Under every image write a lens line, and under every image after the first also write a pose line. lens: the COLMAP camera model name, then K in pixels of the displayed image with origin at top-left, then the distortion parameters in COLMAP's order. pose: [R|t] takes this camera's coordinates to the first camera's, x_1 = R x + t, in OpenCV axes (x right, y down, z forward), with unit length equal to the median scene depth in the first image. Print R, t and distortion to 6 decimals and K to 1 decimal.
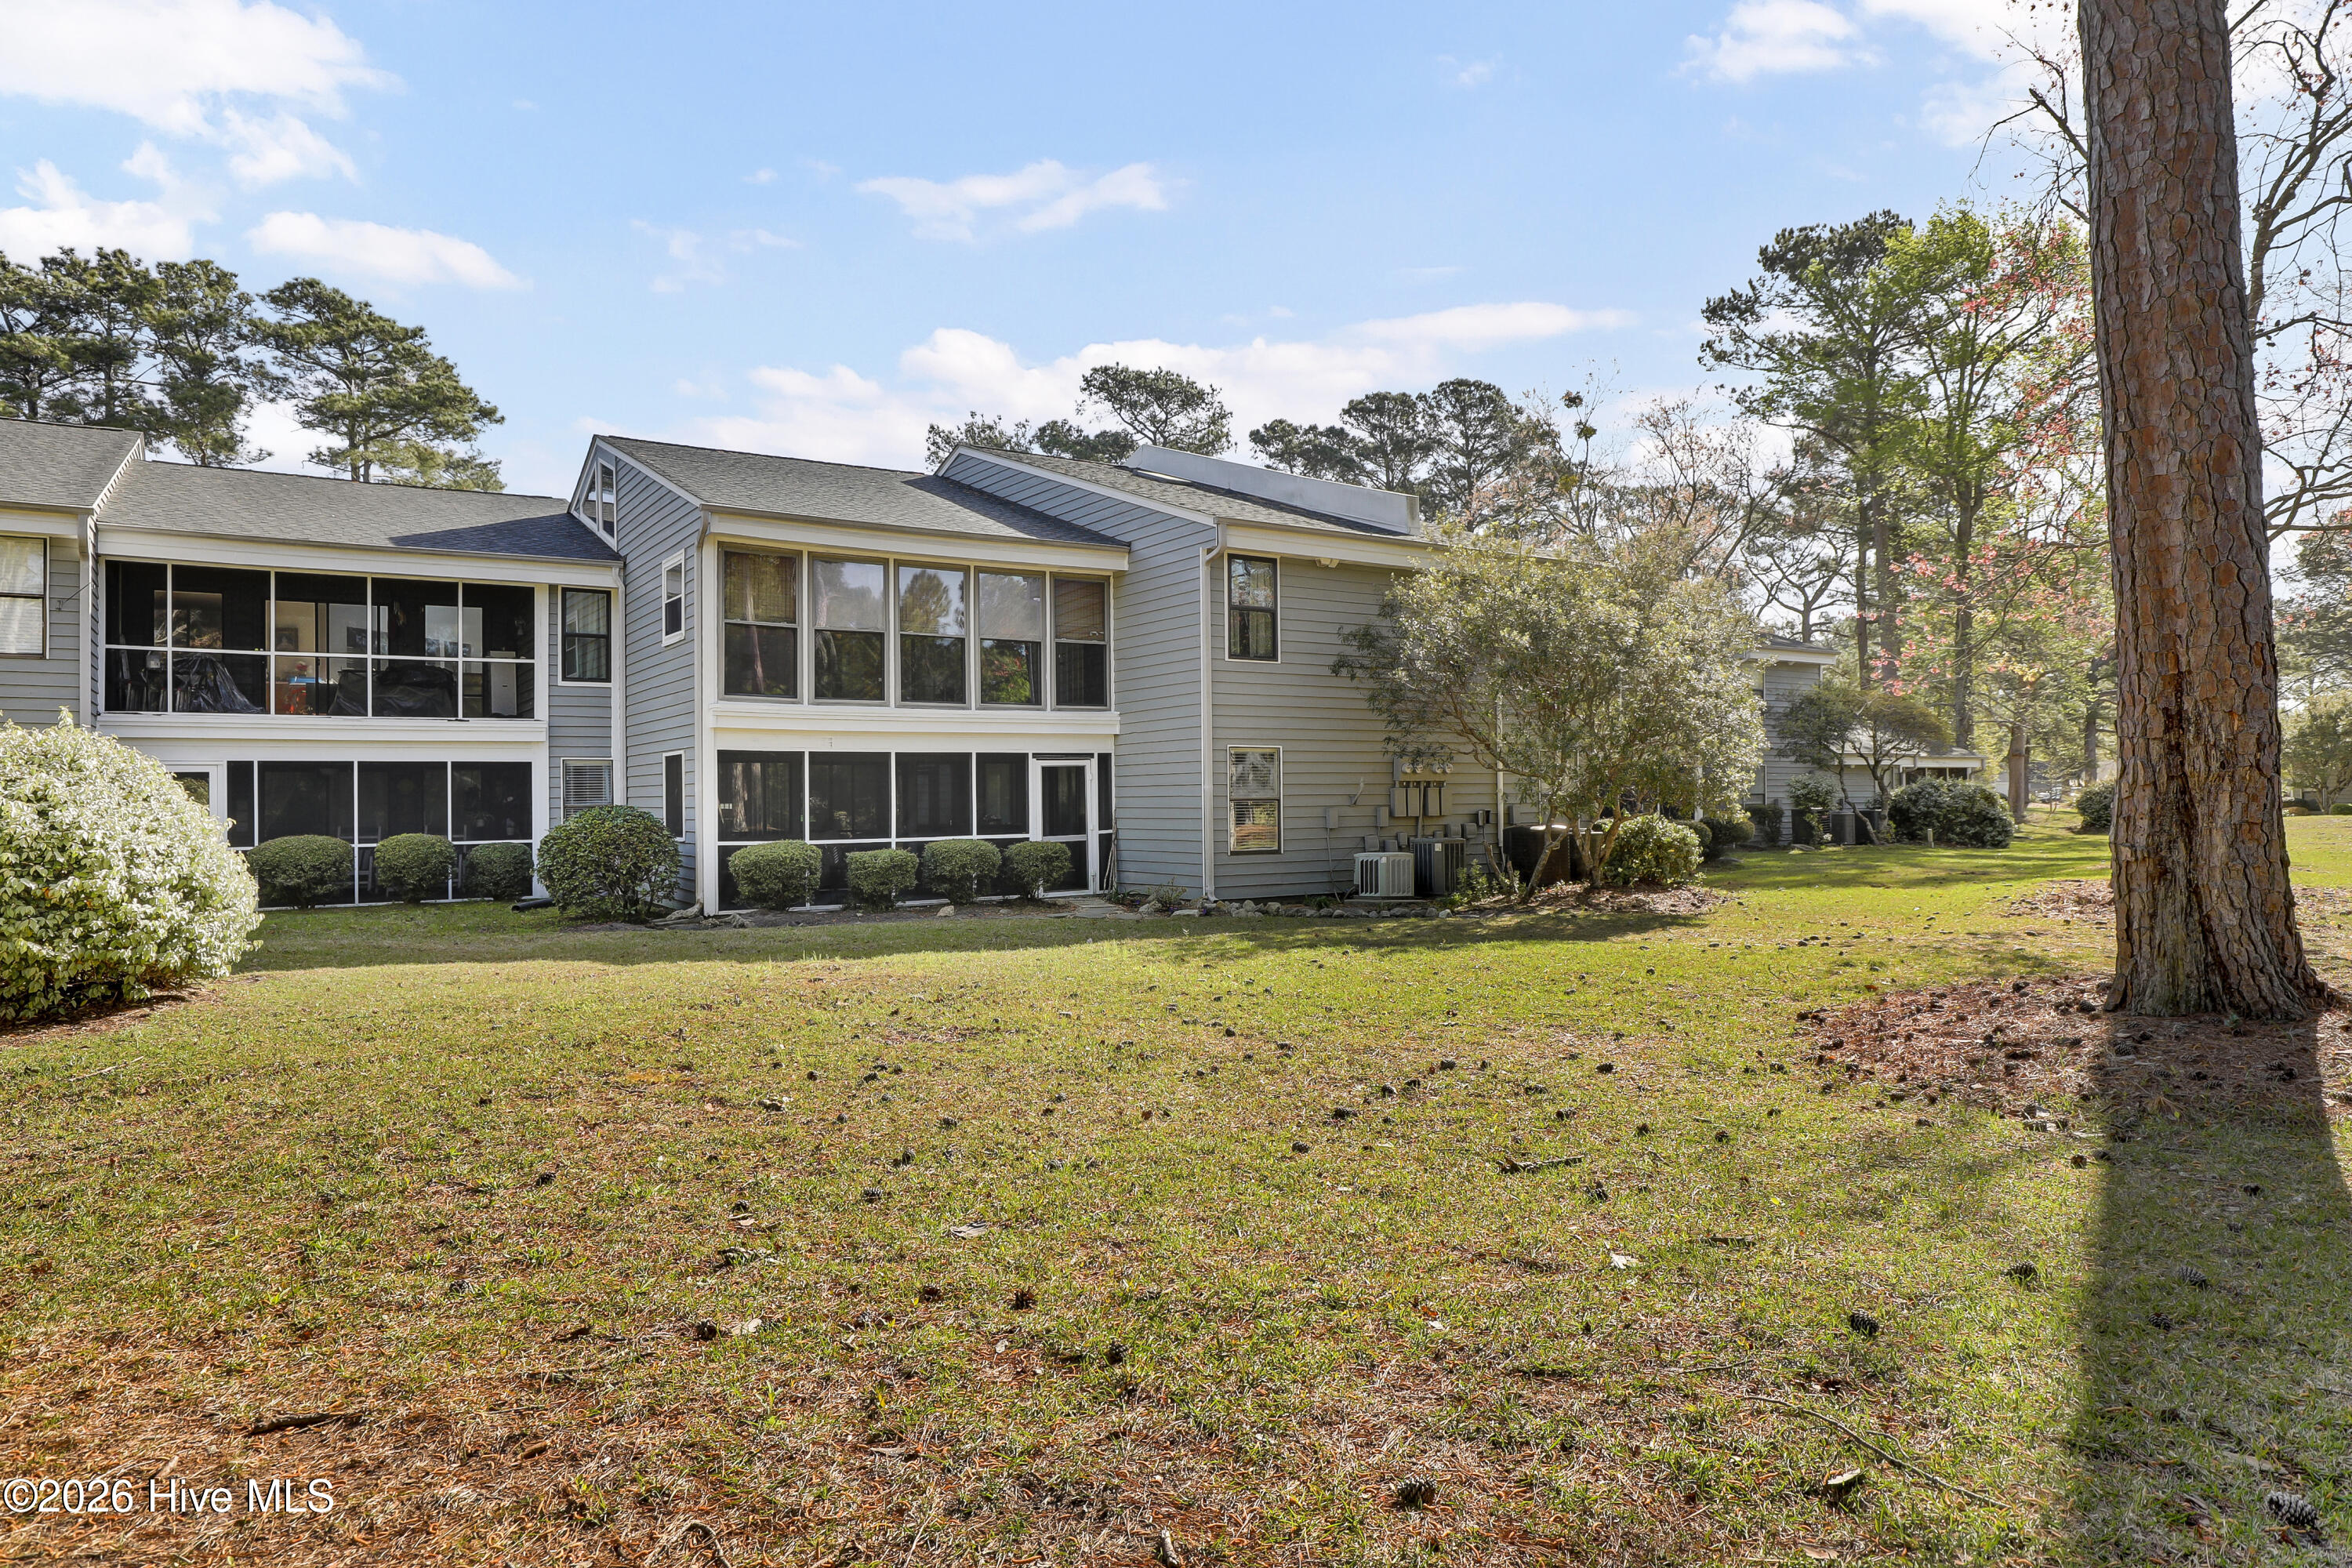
lens RADIAL K [[1466.2, 0, 1176.0], [0, 1466.2, 784.0], [0, 0, 1]] dist [-0.004141, -0.001520]
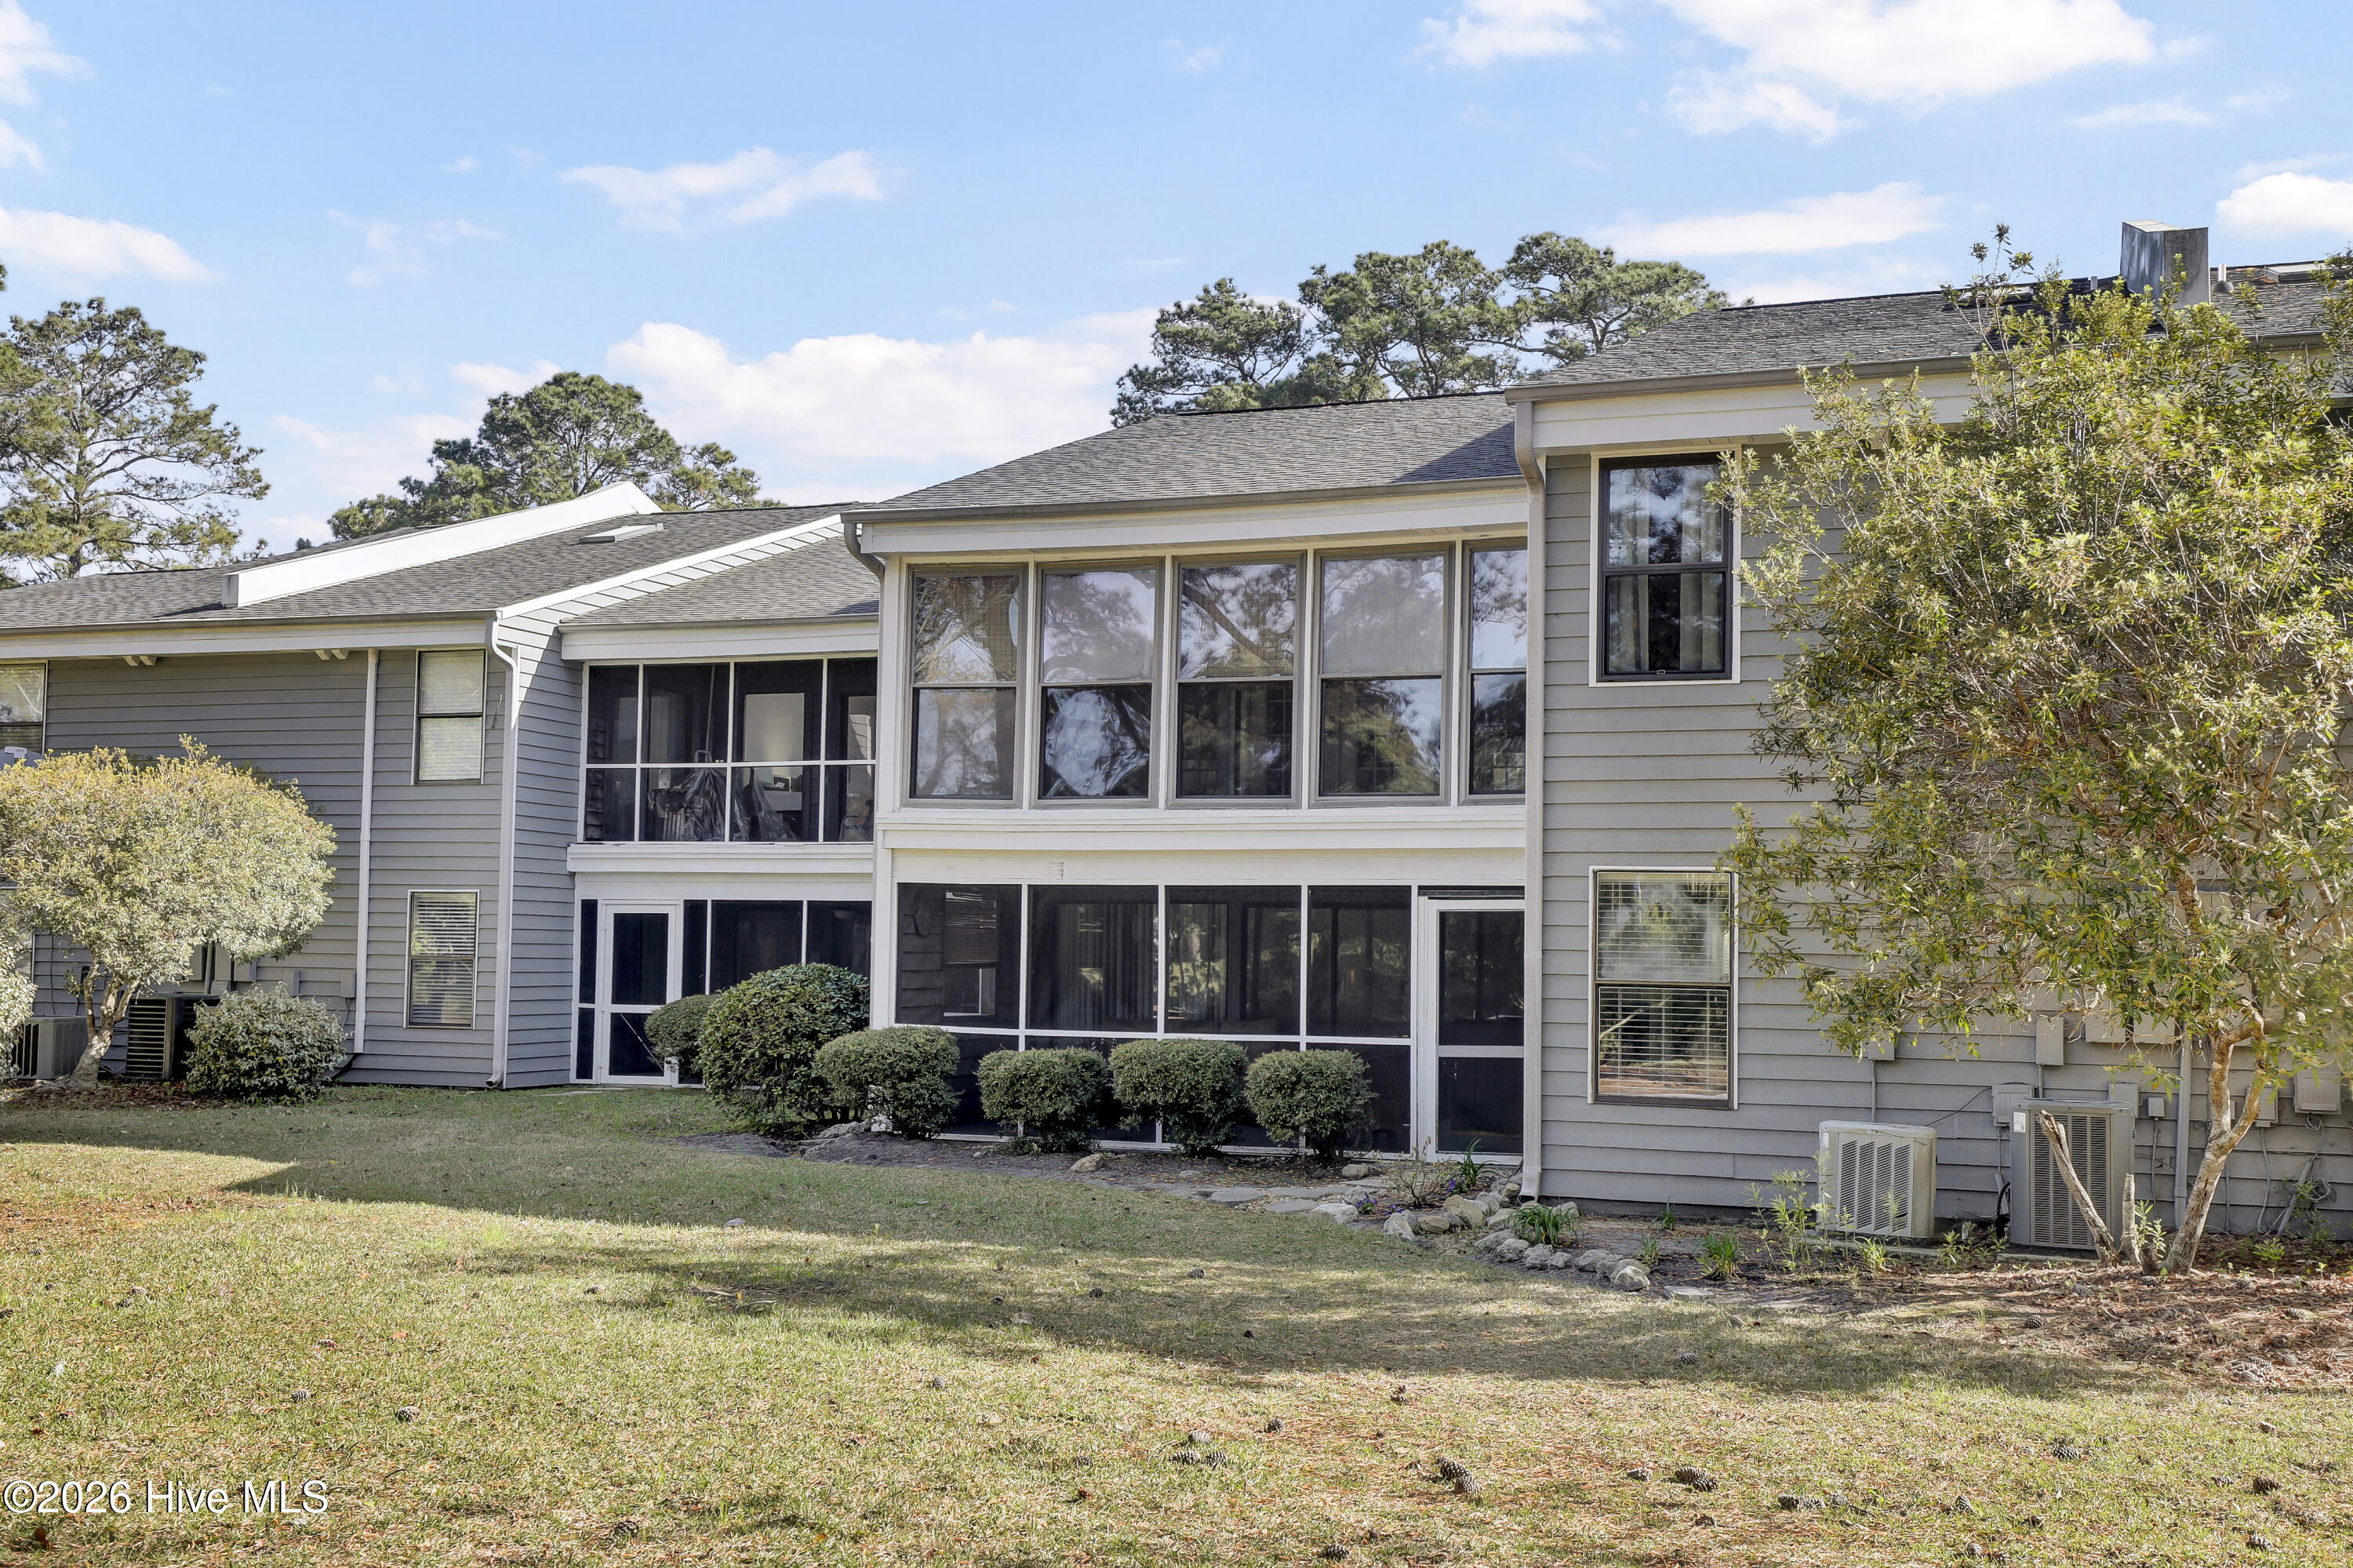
lens RADIAL K [[2348.8, 0, 1178.6], [0, 2348.8, 832.5], [0, 0, 1]] dist [0.059340, 0.001492]
pose [[0.597724, -0.023475, -0.801358, 0.547294], [-0.016725, 0.998989, -0.041738, -0.003687], [0.801527, 0.038350, 0.596727, 0.440495]]
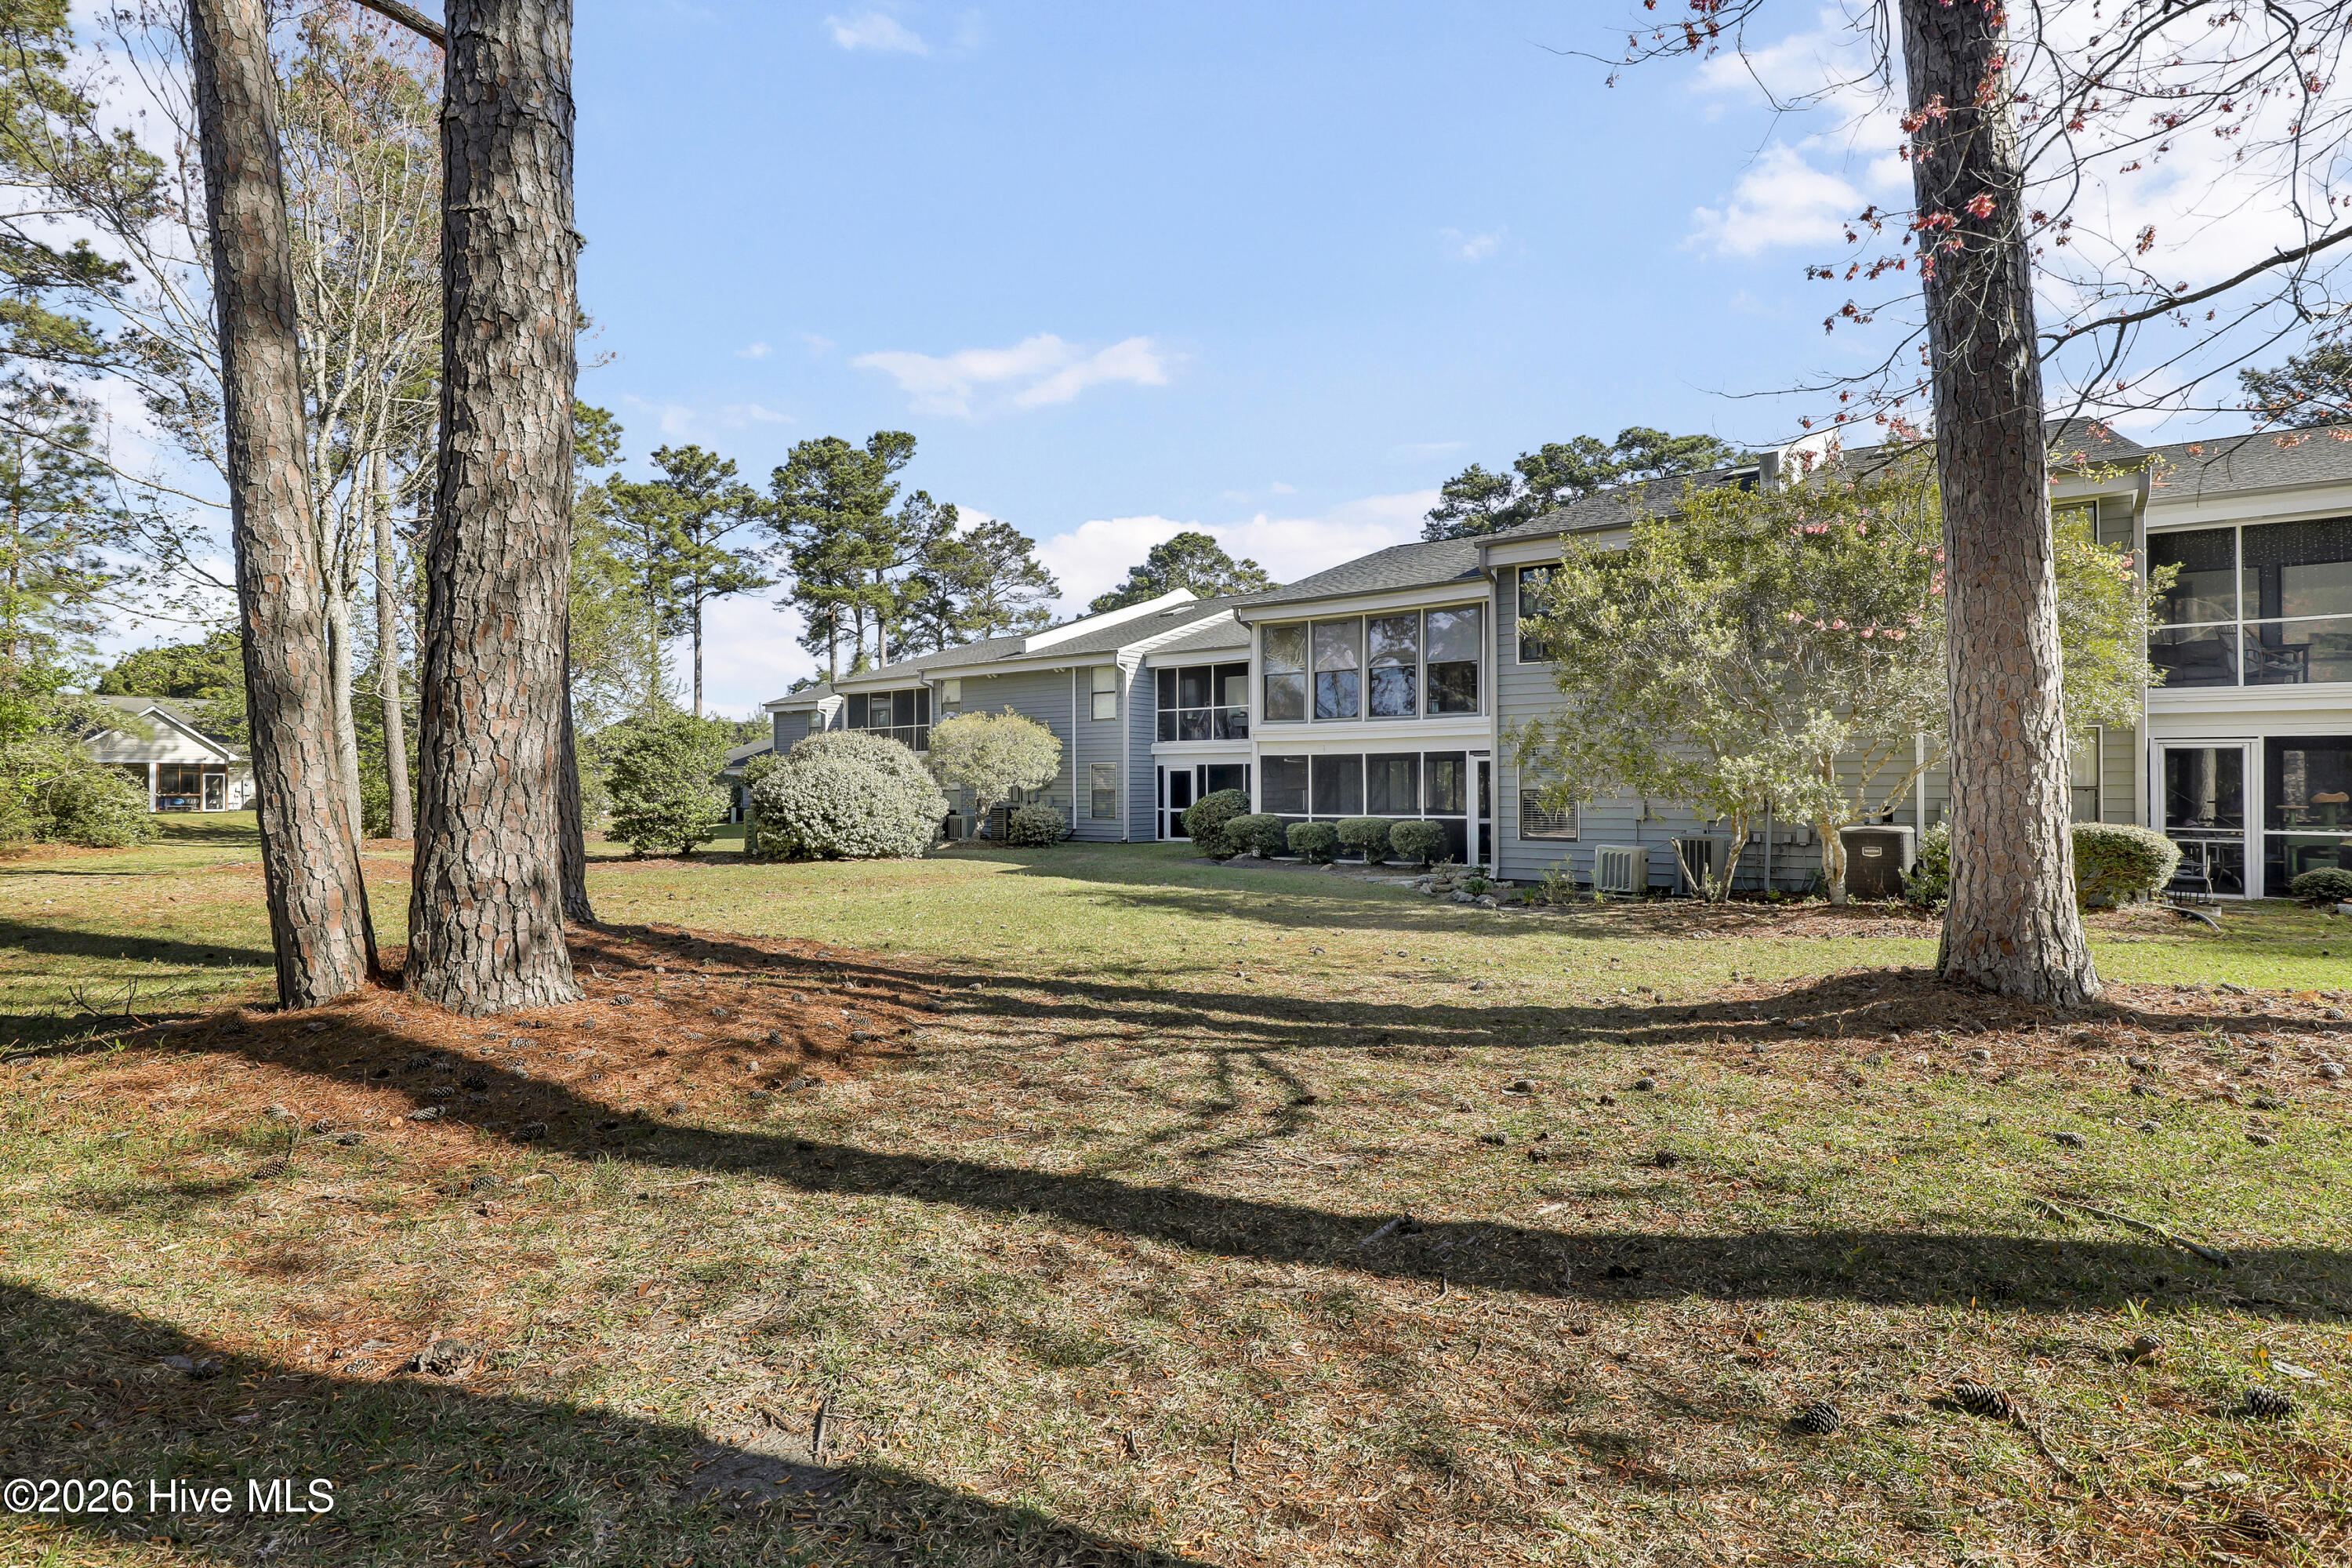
lens RADIAL K [[1113.3, 0, 1176.0], [0, 1113.3, 784.0], [0, 0, 1]] dist [-0.001043, -0.000066]
pose [[0.348675, 0.004590, -0.937232, 0.719657], [0.005361, 0.999962, 0.006892, -0.001113], [0.937228, -0.007428, 0.348637, 0.455549]]
